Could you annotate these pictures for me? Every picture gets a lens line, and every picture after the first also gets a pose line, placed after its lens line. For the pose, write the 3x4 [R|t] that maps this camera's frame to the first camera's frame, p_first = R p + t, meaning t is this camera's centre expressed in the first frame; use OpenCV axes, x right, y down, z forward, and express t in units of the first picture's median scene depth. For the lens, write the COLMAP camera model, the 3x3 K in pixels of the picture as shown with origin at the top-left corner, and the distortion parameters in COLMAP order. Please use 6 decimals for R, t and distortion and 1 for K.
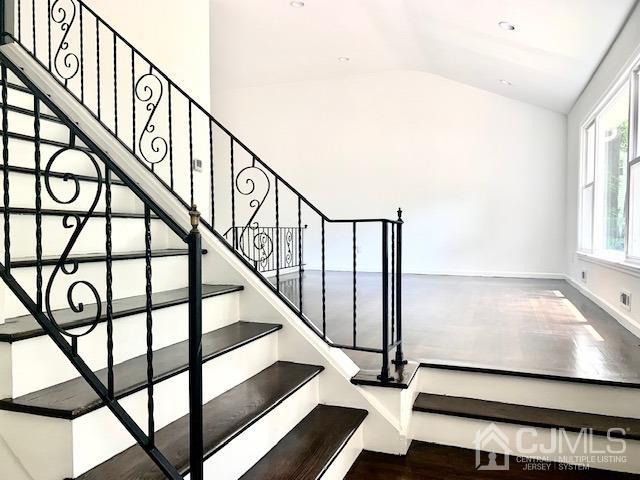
lens RADIAL K [[492.7, 0, 312.1], [0, 492.7, 241.0], [0, 0, 1]] dist [0.092108, -0.142162]
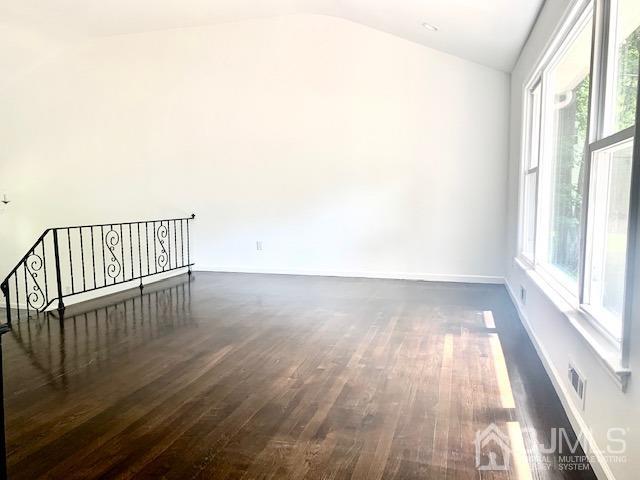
lens RADIAL K [[492.7, 0, 312.1], [0, 492.7, 241.0], [0, 0, 1]] dist [0.092108, -0.142162]
pose [[0.997363, -0.016459, 0.070681, 0.172672], [0.011503, 0.997484, 0.069948, -0.060580], [-0.071655, -0.068951, 0.995043, 0.279765]]
